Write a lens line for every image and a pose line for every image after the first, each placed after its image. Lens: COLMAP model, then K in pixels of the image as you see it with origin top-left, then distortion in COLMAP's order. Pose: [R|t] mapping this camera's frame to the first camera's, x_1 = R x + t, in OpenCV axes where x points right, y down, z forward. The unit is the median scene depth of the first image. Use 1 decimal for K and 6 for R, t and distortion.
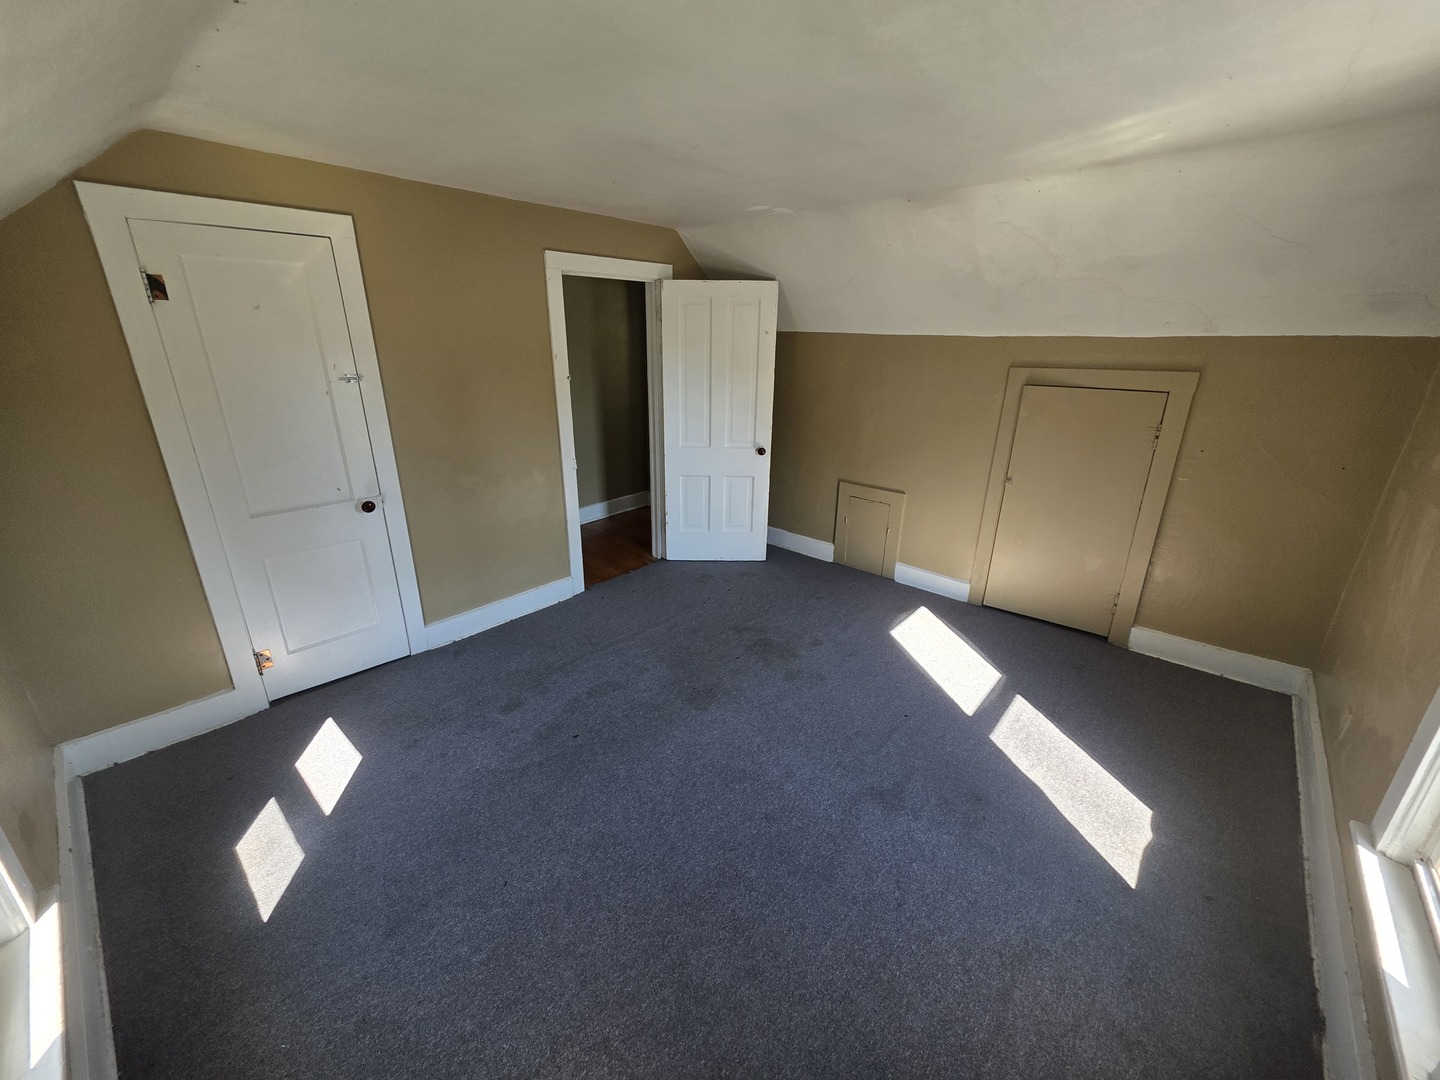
lens RADIAL K [[579.4, 0, 717.0], [0, 579.4, 541.0], [0, 0, 1]] dist [0.004951, 0.000621]
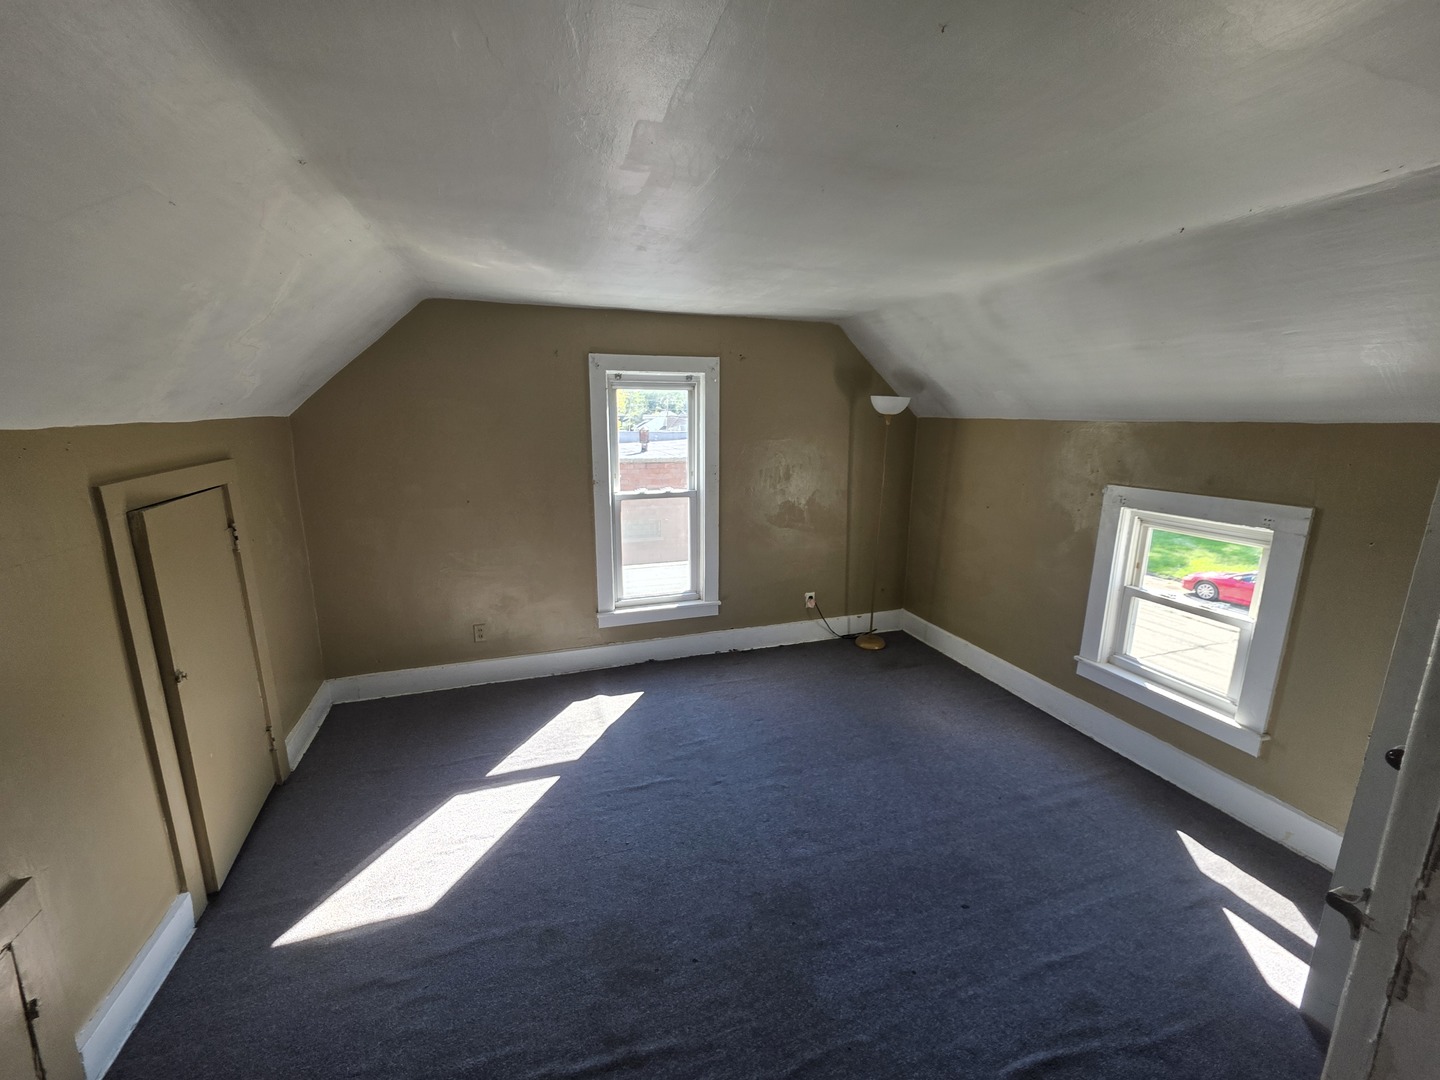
lens RADIAL K [[579.4, 0, 715.6], [0, 579.4, 534.0], [0, 0, 1]] dist [0.004951, 0.000621]
pose [[-0.871685, -0.115074, 0.476365, -0.252729], [0.152518, 0.860067, 0.486850, -0.535115], [-0.465730, 0.497034, -0.732157, 1.420068]]
